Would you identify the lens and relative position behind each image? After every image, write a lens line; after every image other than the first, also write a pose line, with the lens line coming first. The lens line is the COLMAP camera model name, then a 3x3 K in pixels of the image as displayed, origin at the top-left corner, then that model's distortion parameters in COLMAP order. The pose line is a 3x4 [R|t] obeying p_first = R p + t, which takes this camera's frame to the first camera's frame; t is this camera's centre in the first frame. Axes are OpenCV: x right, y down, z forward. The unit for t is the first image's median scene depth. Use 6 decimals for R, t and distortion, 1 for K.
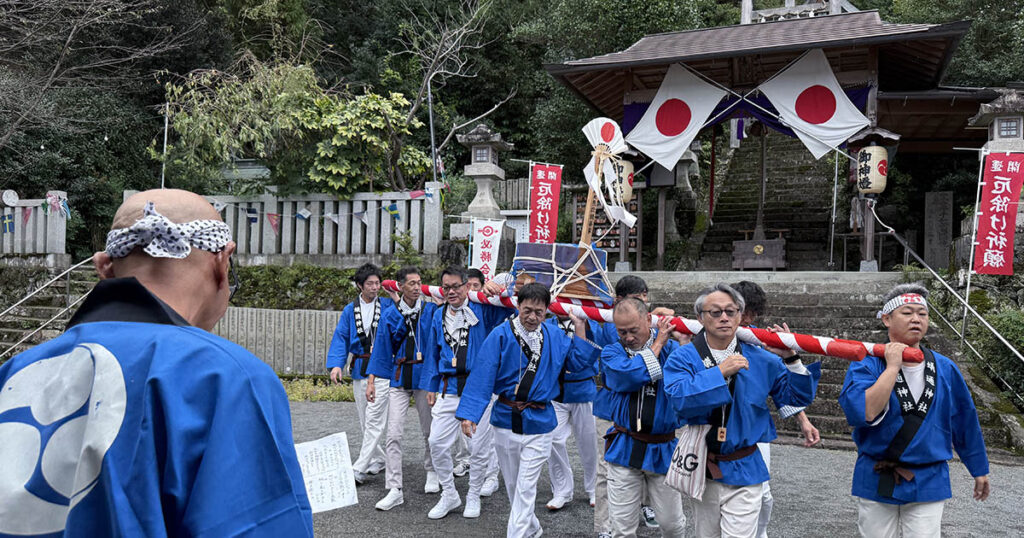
lens RADIAL K [[738.6, 0, 532.8], [0, 738.6, 313.6], [0, 0, 1]] dist [0.093496, -0.132473]
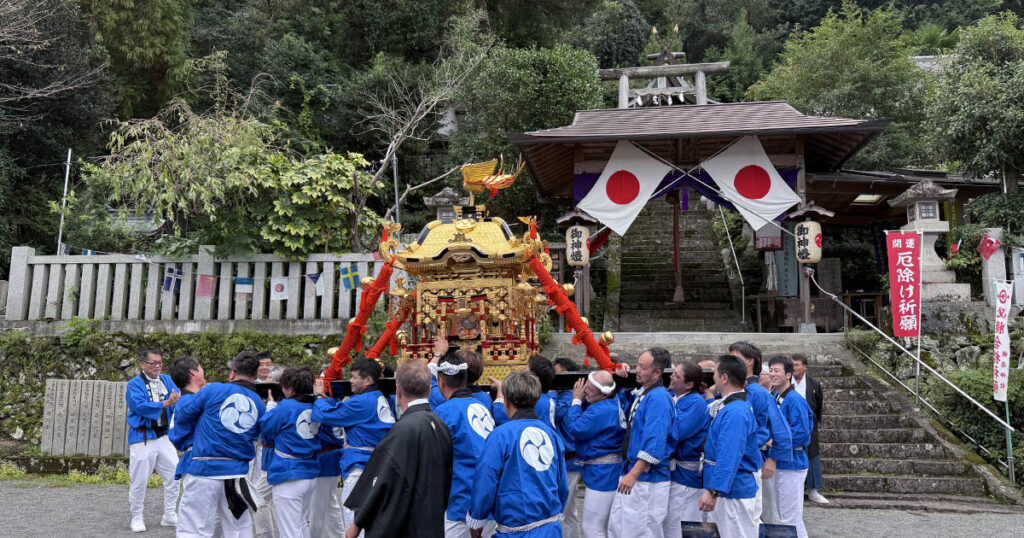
lens RADIAL K [[742.2, 0, 527.7], [0, 742.2, 261.0], [0, 0, 1]] dist [0.121067, -0.164279]
pose [[0.969860, 0.010597, 0.243430, -0.206452], [0.022034, 0.991146, -0.130932, -0.023737], [-0.242663, 0.132349, 0.961040, 0.024041]]
